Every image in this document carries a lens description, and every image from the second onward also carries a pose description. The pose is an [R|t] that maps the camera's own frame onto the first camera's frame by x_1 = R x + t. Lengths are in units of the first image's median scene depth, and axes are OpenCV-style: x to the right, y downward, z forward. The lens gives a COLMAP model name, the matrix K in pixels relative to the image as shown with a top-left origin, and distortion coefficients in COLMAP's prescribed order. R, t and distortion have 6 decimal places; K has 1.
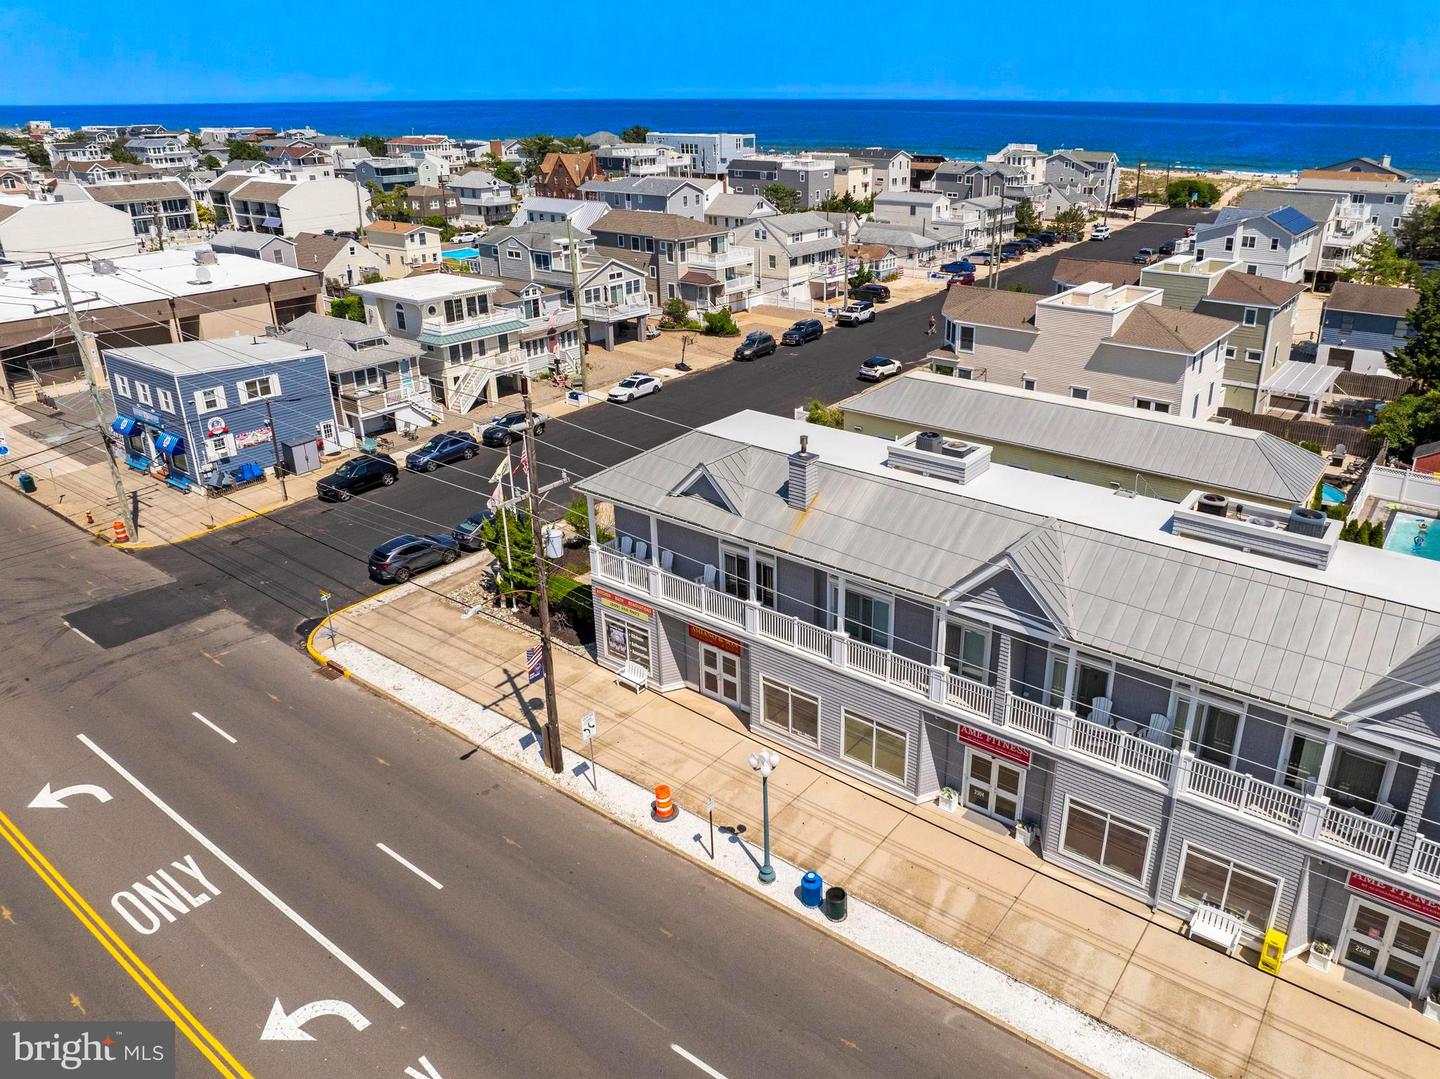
lens RADIAL K [[1002.1, 0, 762.3], [0, 1002.1, 546.4], [0, 0, 1]] dist [-0.035631, -0.005843]
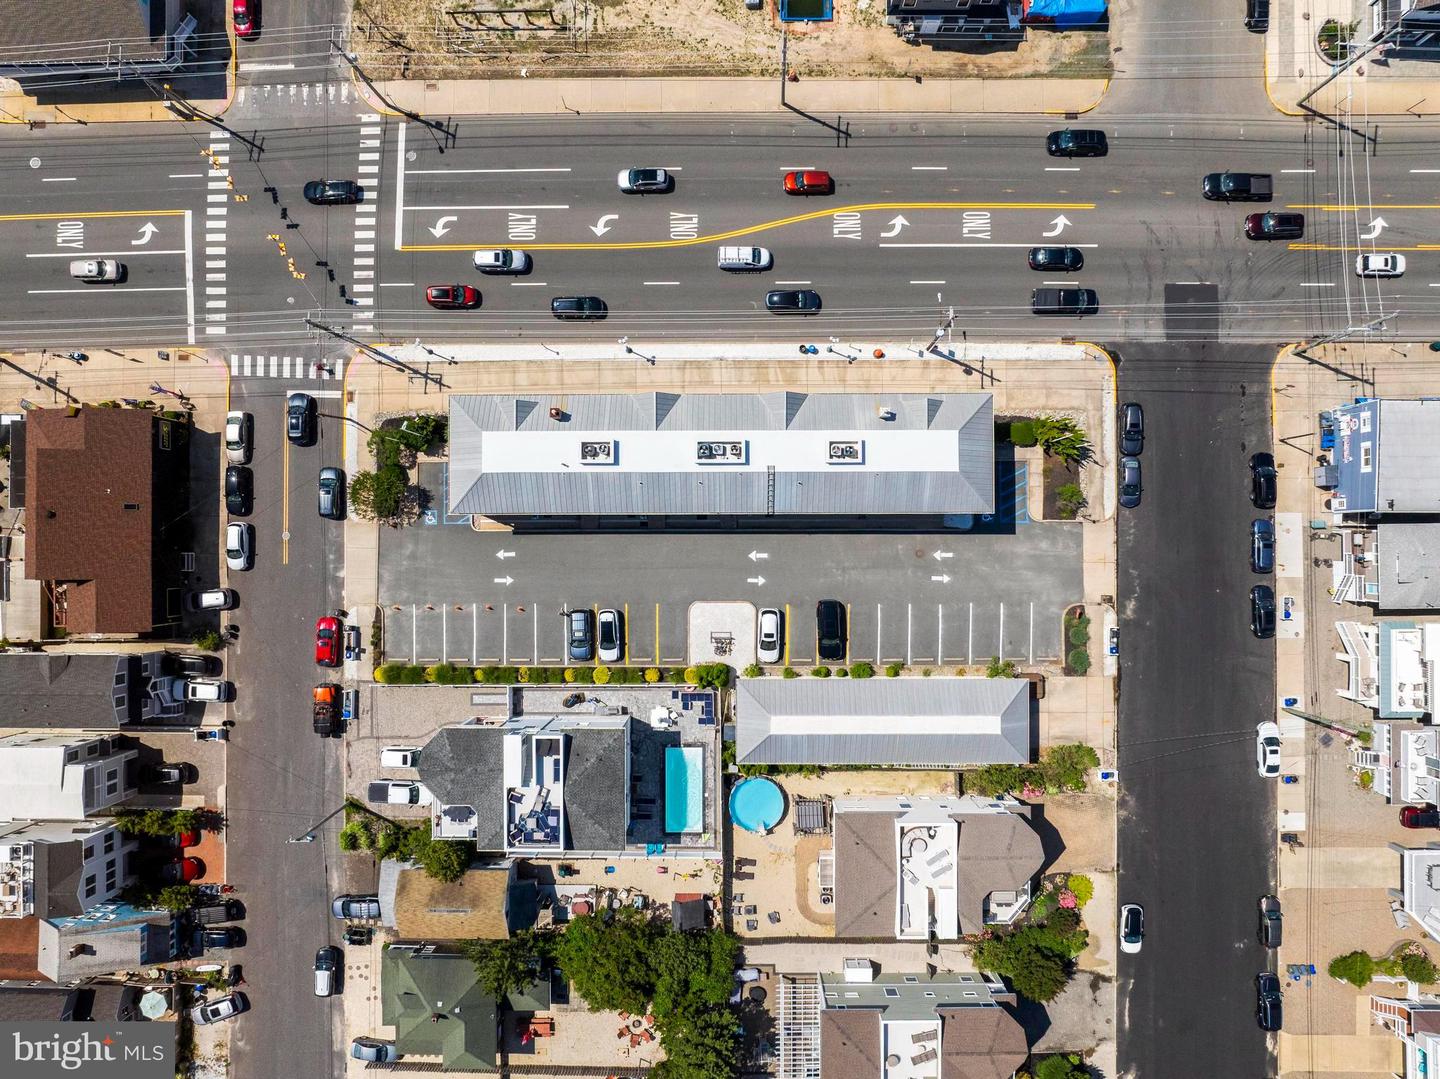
lens RADIAL K [[1007.2, 0, 737.6], [0, 1007.2, 533.0], [0, 0, 1]] dist [-0.039656, 0.000358]
pose [[-0.799497, 0.600669, -0.000307, 0.227772], [-0.241042, -0.320361, 0.916115, -1.044045], [0.550184, 0.732506, 0.400915, 0.011881]]
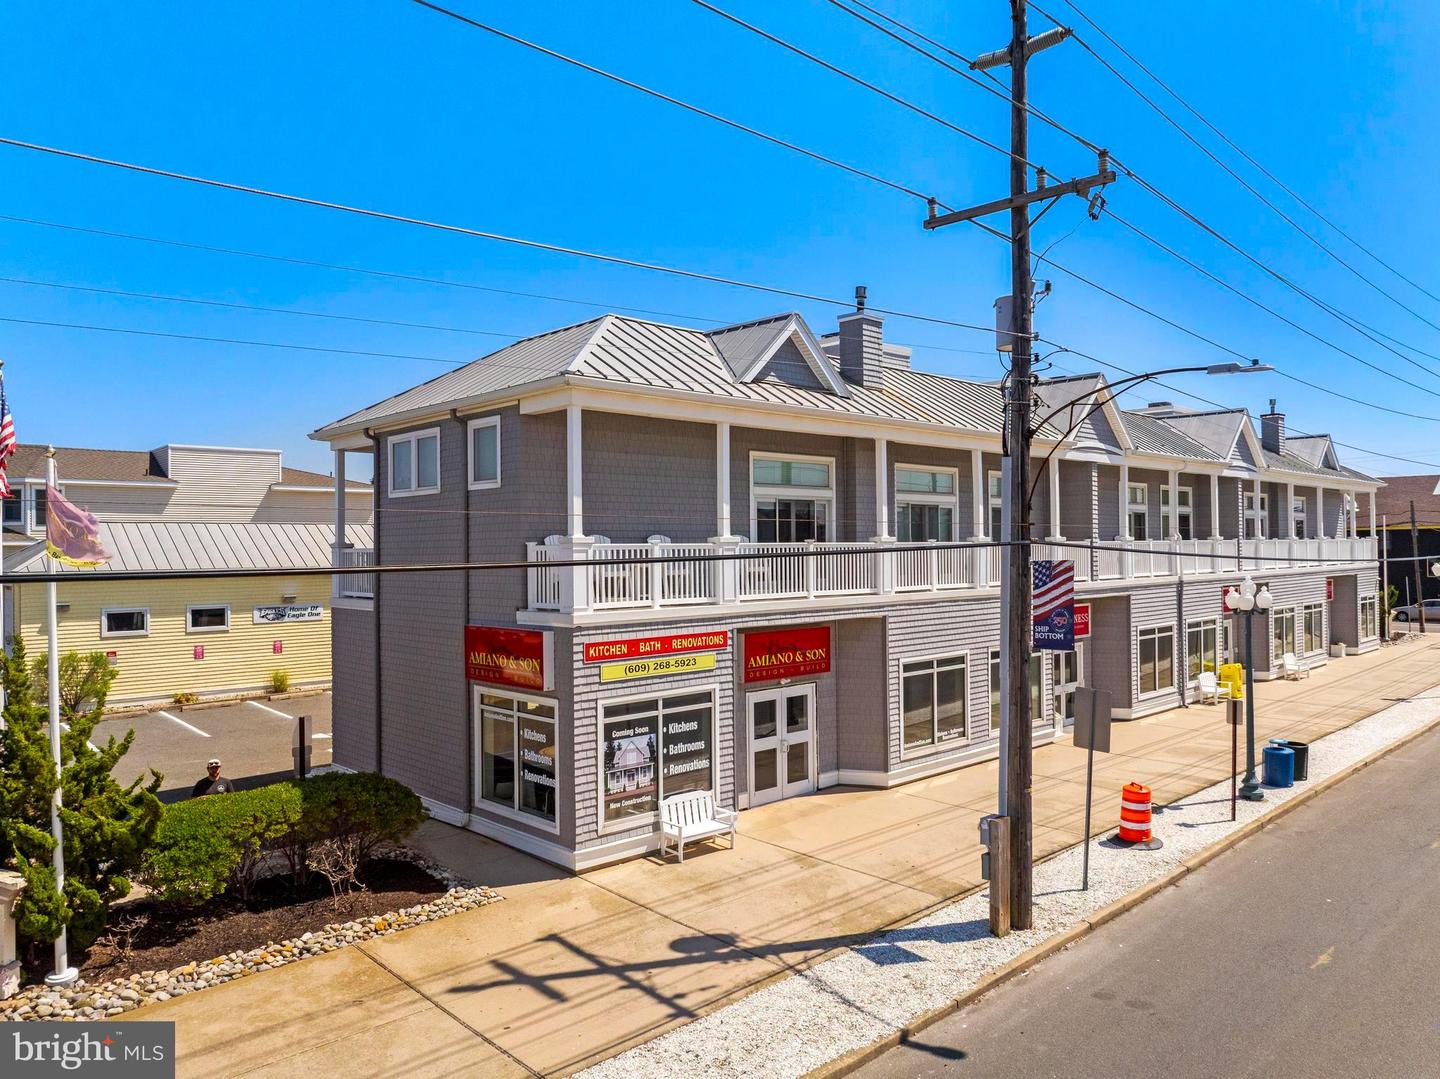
lens RADIAL K [[1027.3, 0, 720.0], [0, 1027.3, 539.5], [0, 0, 1]] dist [-0.043627, 0.004828]
pose [[0.176979, 0.003092, 0.984210, -0.295869], [0.414297, 0.906849, -0.077347, 0.030826], [-0.892769, 0.421444, 0.159212, 0.460467]]
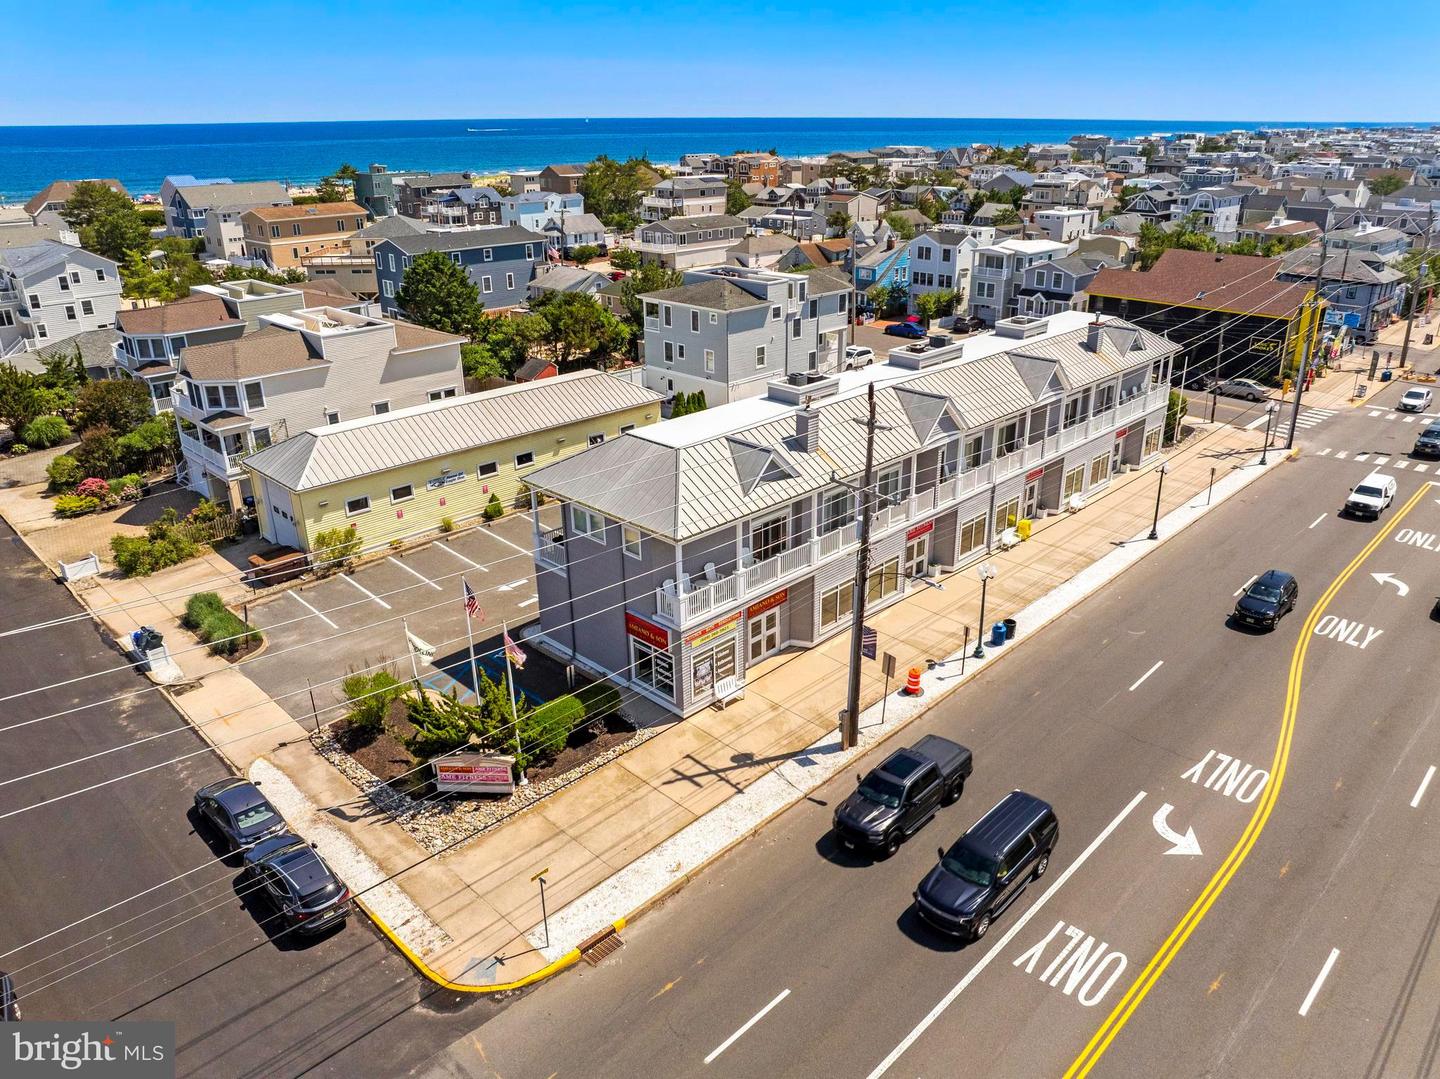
lens RADIAL K [[1018.3, 0, 739.3], [0, 1018.3, 531.2], [0, 0, 1]] dist [-0.037292, -0.005630]
pose [[0.124581, -0.379698, 0.916684, -0.542147], [0.410620, 0.860783, 0.300739, -0.170244], [-0.903256, 0.338942, 0.263149, 0.349224]]
